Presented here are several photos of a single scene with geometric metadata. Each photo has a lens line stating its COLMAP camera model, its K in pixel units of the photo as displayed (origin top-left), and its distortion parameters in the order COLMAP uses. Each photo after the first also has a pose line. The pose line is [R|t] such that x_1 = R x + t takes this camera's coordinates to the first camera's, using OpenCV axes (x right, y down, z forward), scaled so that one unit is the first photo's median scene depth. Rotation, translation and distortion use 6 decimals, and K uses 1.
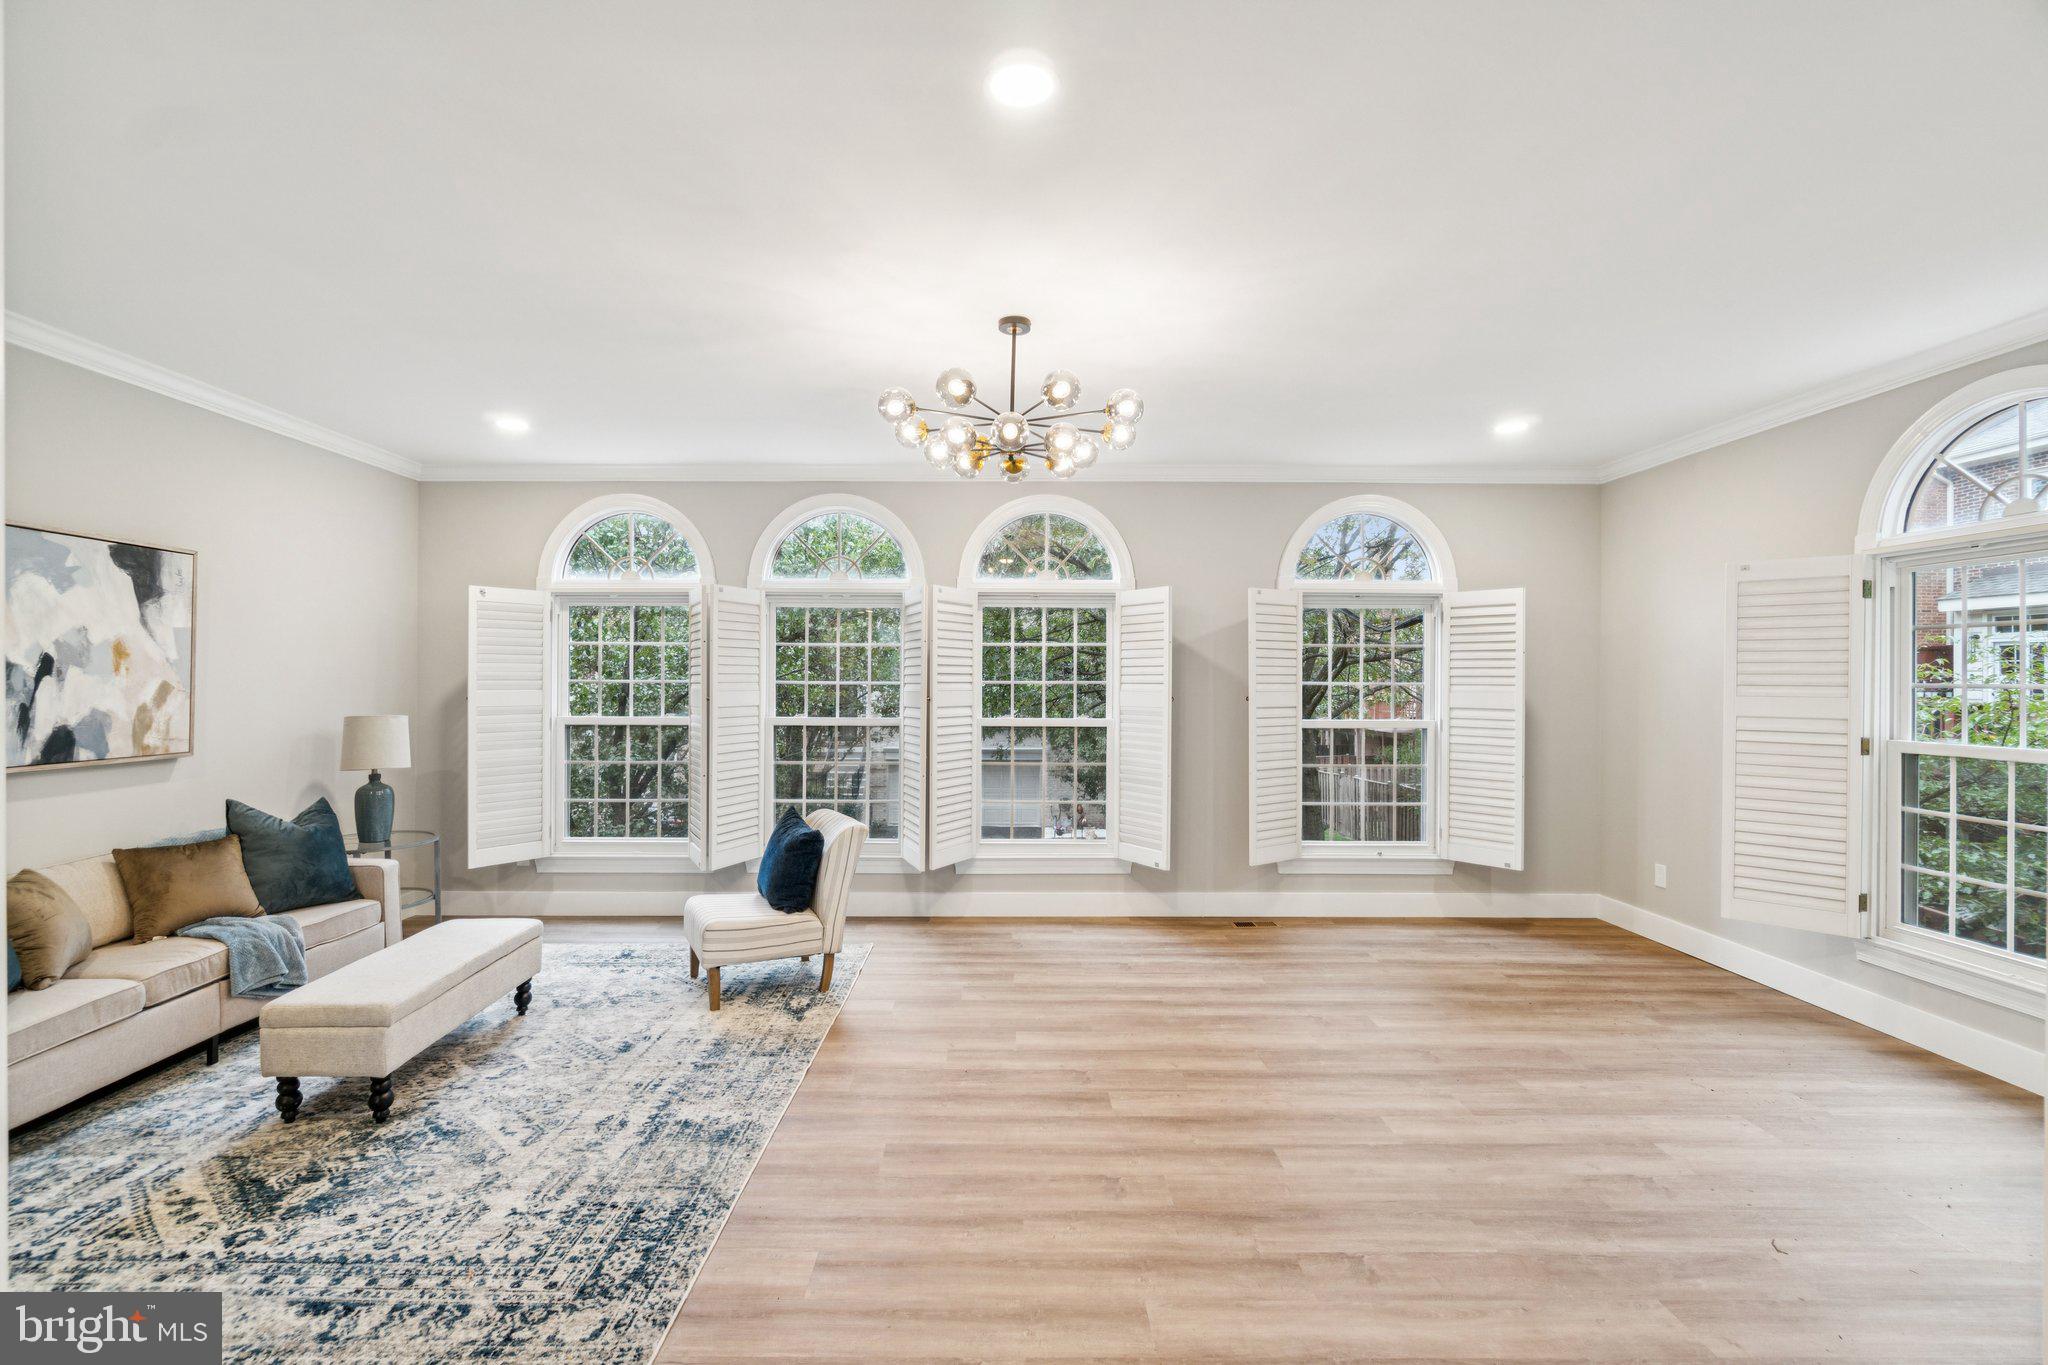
lens RADIAL K [[875.4, 0, 1024.0], [0, 875.4, 682.5], [0, 0, 1]] dist [-0.001788, 0.000016]
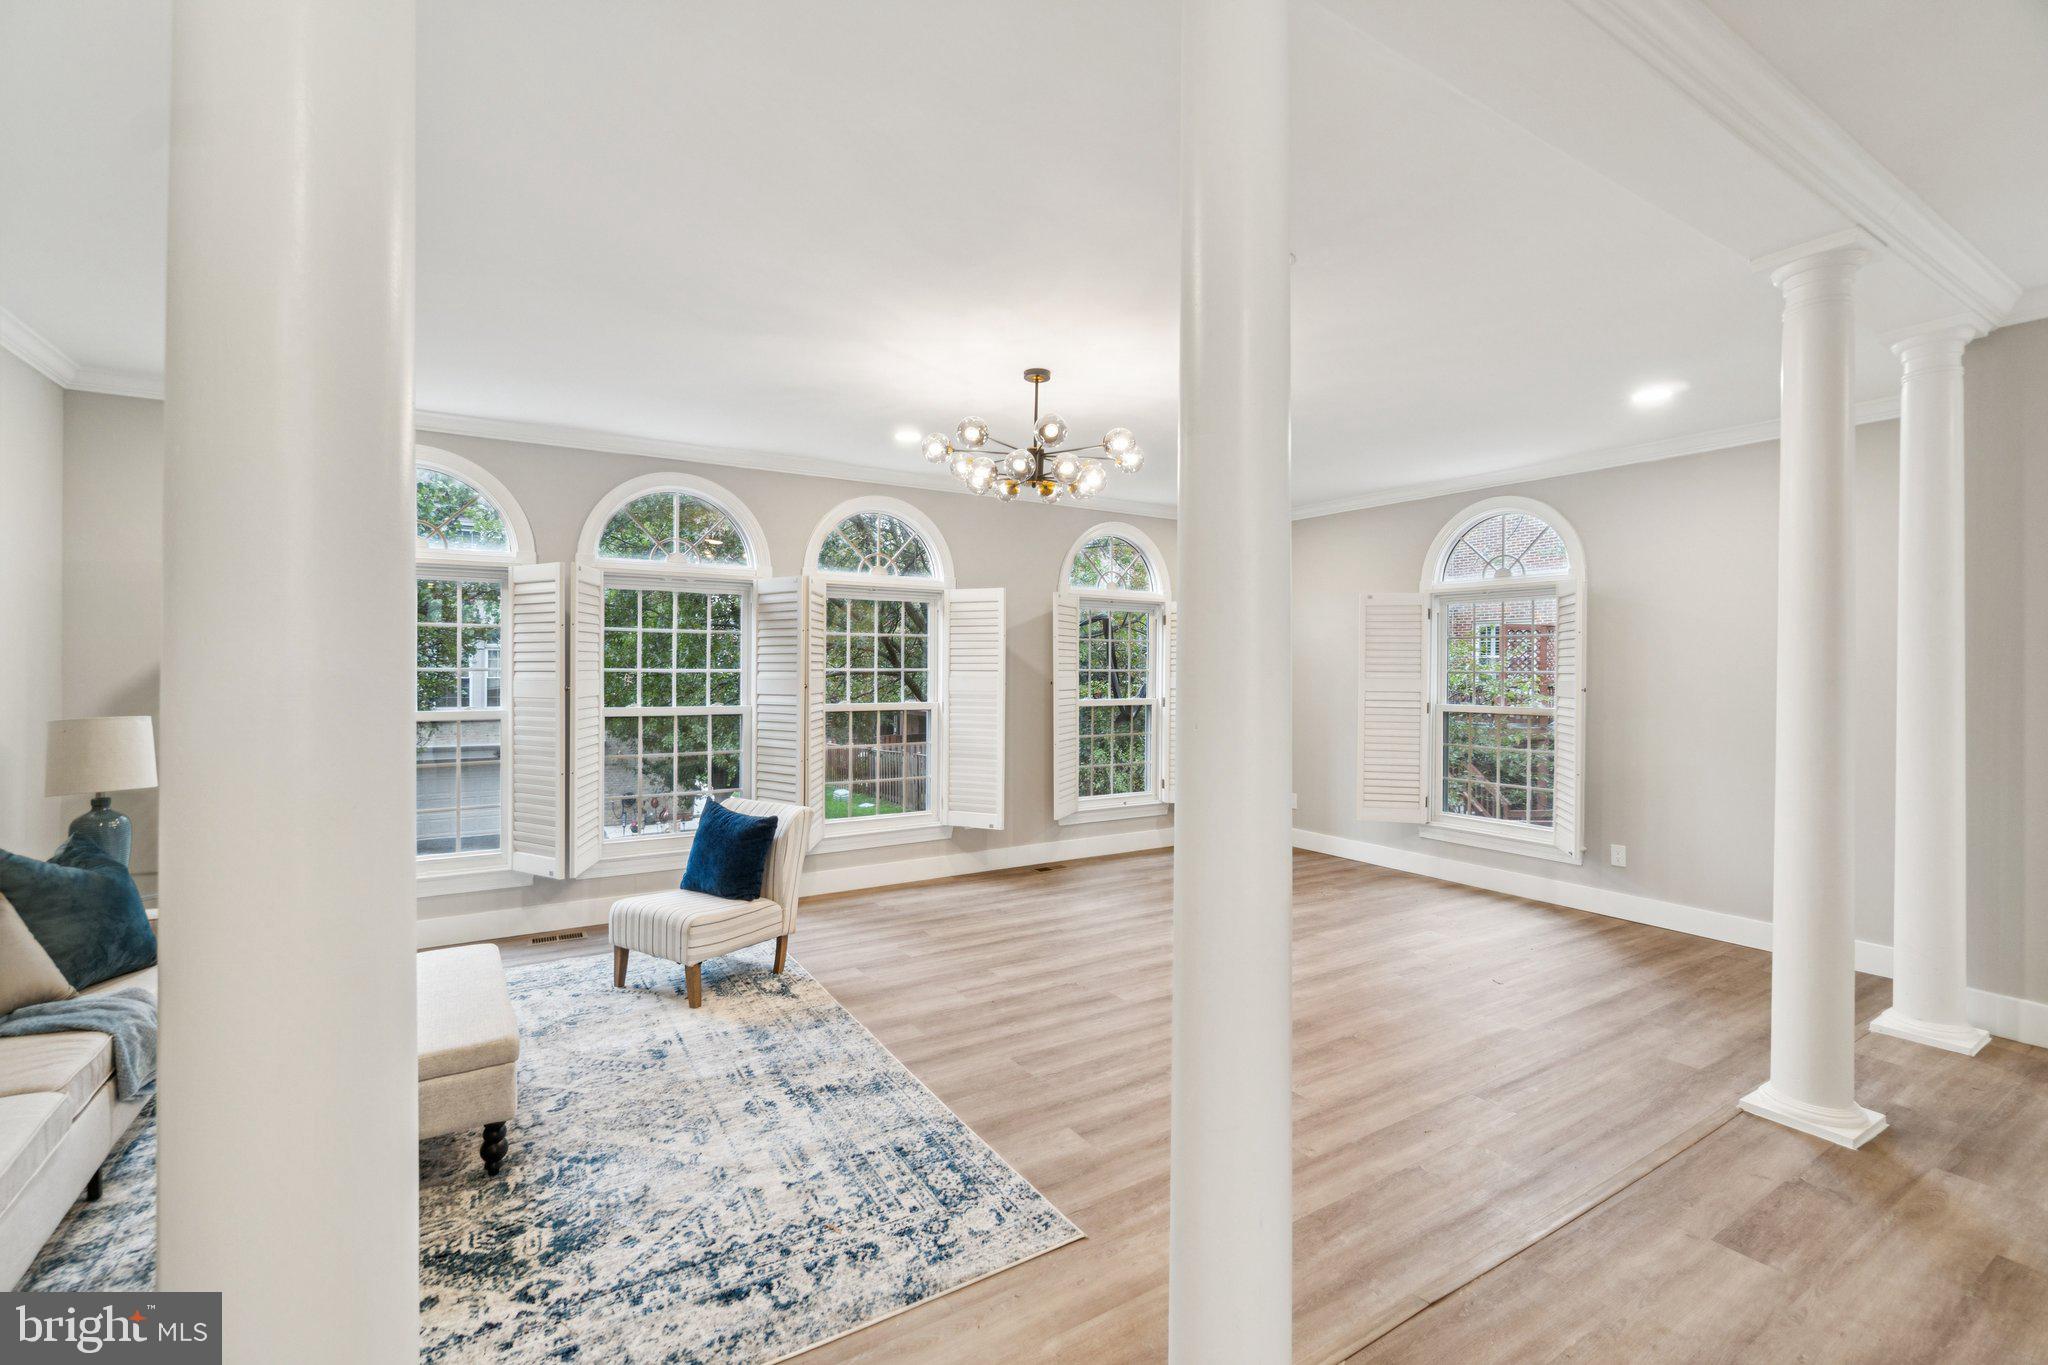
lens RADIAL K [[882.9, 0, 999.0], [0, 882.9, 675.3], [0, 0, 1]] dist [-0.000991, -0.000098]
pose [[0.854132, -0.004684, 0.520035, -0.611558], [0.000341, 0.999964, 0.008447, -0.003726], [-0.520056, -0.007038, 0.854103, -0.012509]]
